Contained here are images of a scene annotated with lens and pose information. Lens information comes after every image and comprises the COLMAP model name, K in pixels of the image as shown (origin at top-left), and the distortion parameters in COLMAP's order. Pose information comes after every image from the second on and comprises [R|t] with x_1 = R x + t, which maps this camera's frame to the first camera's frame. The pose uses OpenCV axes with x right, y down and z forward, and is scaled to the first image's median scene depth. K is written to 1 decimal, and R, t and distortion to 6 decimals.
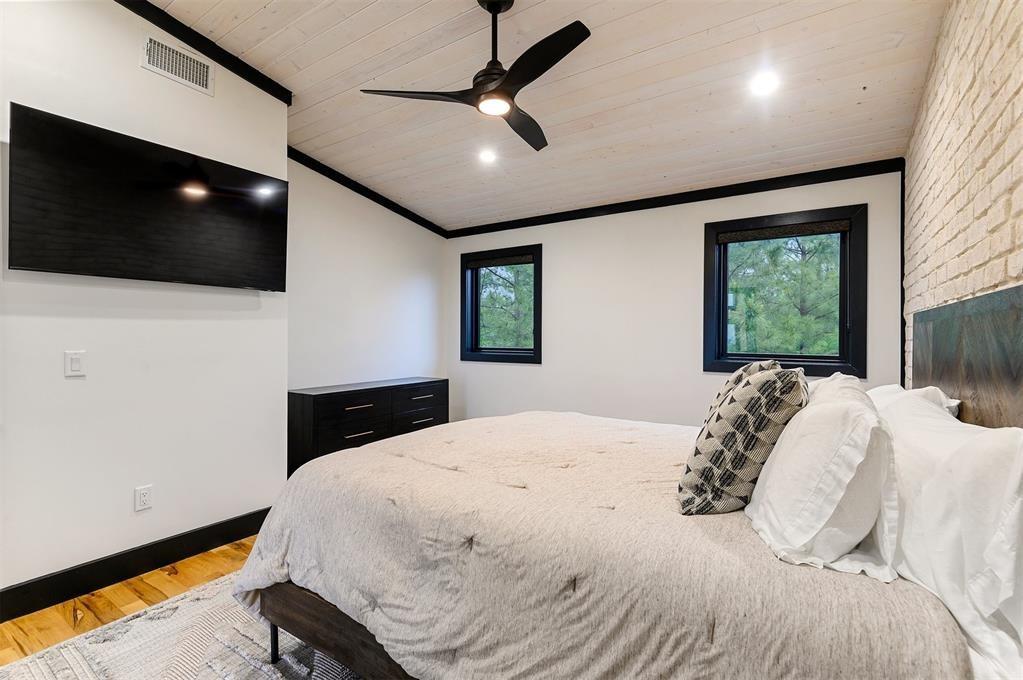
lens RADIAL K [[468.9, 0, 513.0], [0, 468.9, 335.6], [0, 0, 1]] dist [0.003846, -0.002657]
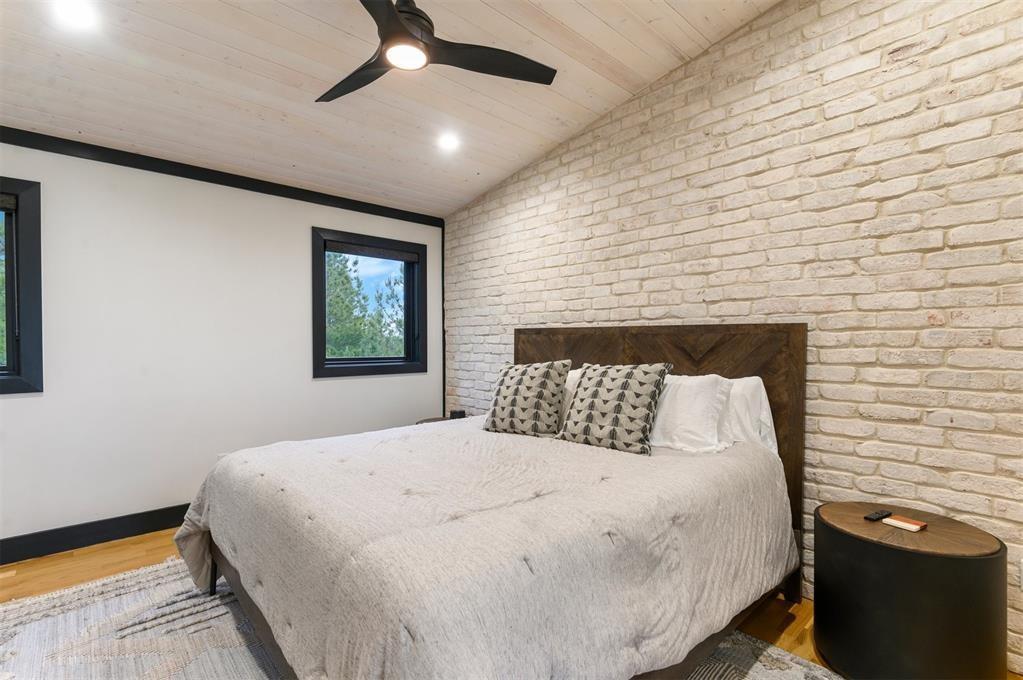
lens RADIAL K [[468.9, 0, 512.3], [0, 468.9, 347.5], [0, 0, 1]] dist [0.003846, -0.002657]
pose [[0.238399, -0.011764, 0.971096, -0.726354], [-0.005712, 0.999892, 0.013515, -0.005623], [-0.971151, -0.008769, 0.238306, 0.609124]]
